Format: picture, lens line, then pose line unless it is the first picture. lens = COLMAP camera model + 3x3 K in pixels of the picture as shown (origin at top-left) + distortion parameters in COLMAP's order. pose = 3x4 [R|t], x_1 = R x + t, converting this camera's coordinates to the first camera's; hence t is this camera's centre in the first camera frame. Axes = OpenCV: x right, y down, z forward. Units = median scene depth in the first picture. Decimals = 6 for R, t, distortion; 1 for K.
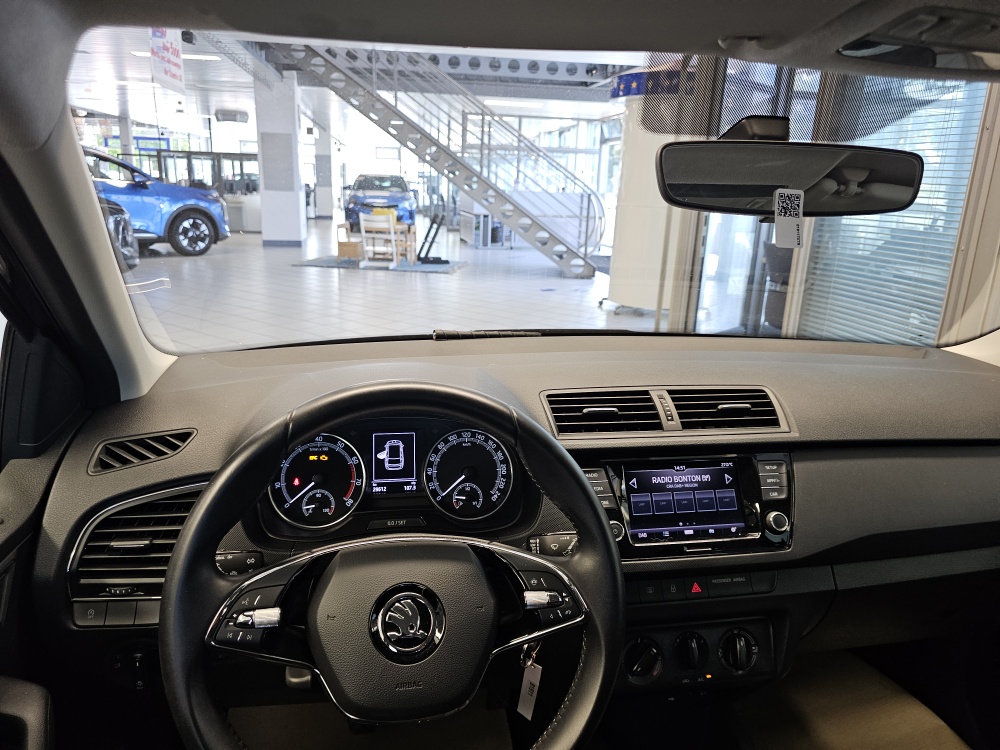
lens RADIAL K [[675.0, 0, 494.7], [0, 675.0, 373.9], [0, 0, 1]] dist [0.054811, -0.068776]
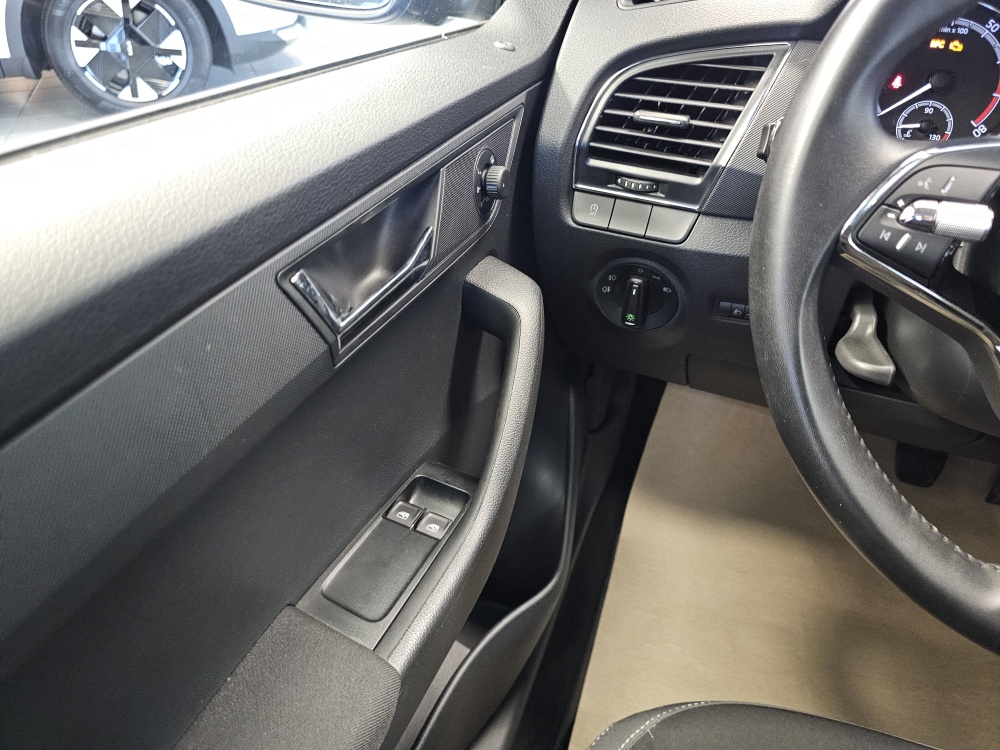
lens RADIAL K [[687.3, 0, 495.3], [0, 687.3, 376.7], [0, 0, 1]] dist [0.001851, -0.023908]
pose [[0.850066, 0.283051, -0.444150, -0.240372], [-0.106485, 0.918260, 0.381391, 0.197624], [0.515799, -0.276912, 0.810723, 0.227563]]
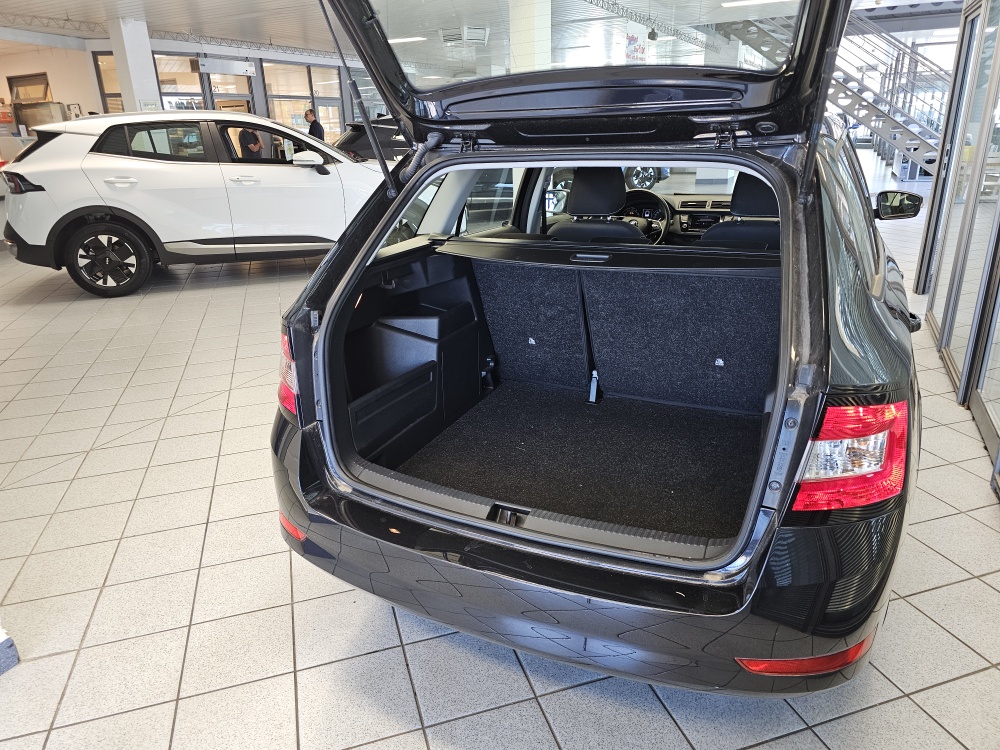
lens RADIAL K [[675.0, 0, 494.7], [0, 675.0, 373.9], [0, 0, 1]] dist [0.054811, -0.068776]
pose [[0.807208, 0.142676, -0.572764, 1.809522], [-0.096747, 0.989205, 0.110063, 0.786660], [0.582285, -0.033430, 0.812297, -3.385994]]
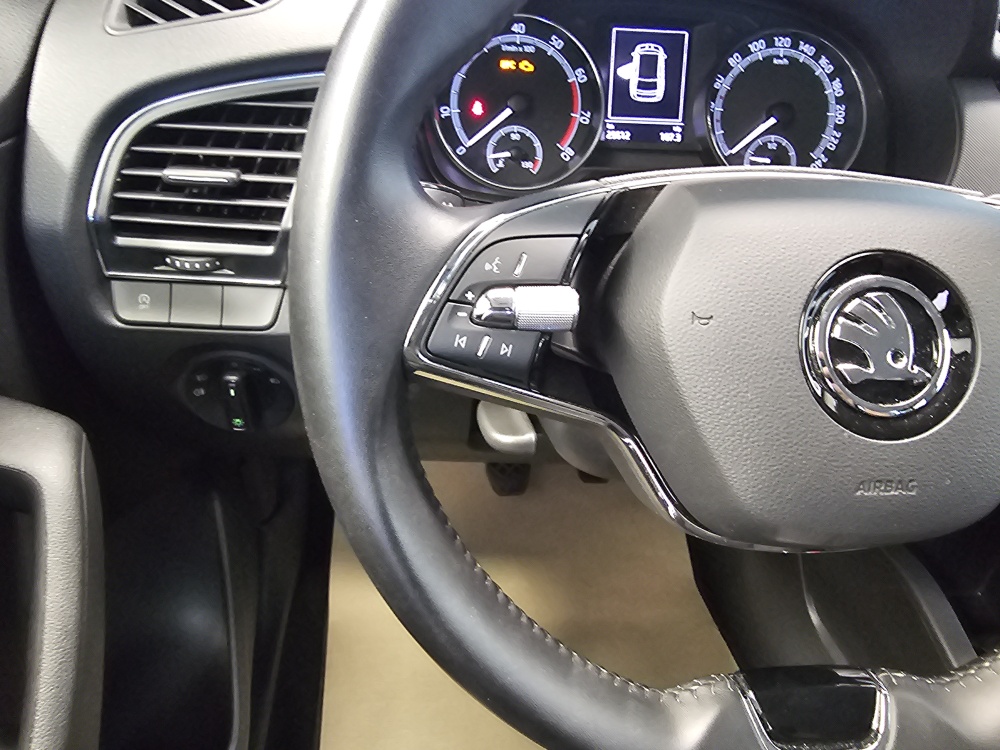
lens RADIAL K [[686.5, 0, 497.4], [0, 686.5, 362.1], [0, 0, 1]] dist [0.007275, 0.002880]
pose [[0.995534, 0.069349, -0.064046, -0.215917], [-0.045364, 0.946445, 0.319663, 0.167413], [0.082784, -0.315330, 0.945364, 0.388263]]
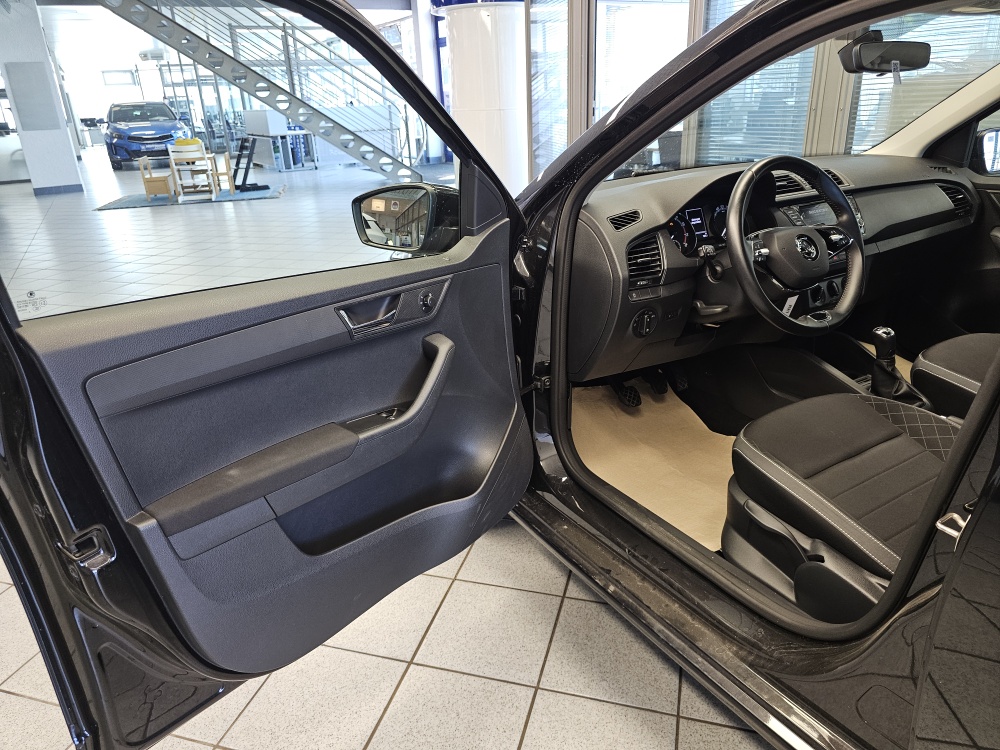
lens RADIAL K [[677.3, 0, 500.0], [0, 677.3, 375.0], [0, 0, 1]] dist [0.009827, -0.002909]
pose [[0.933585, -0.199648, 0.297589, -1.338425], [0.163376, 0.976232, 0.142403, 0.184378], [-0.318947, -0.084326, 0.944014, -0.698420]]
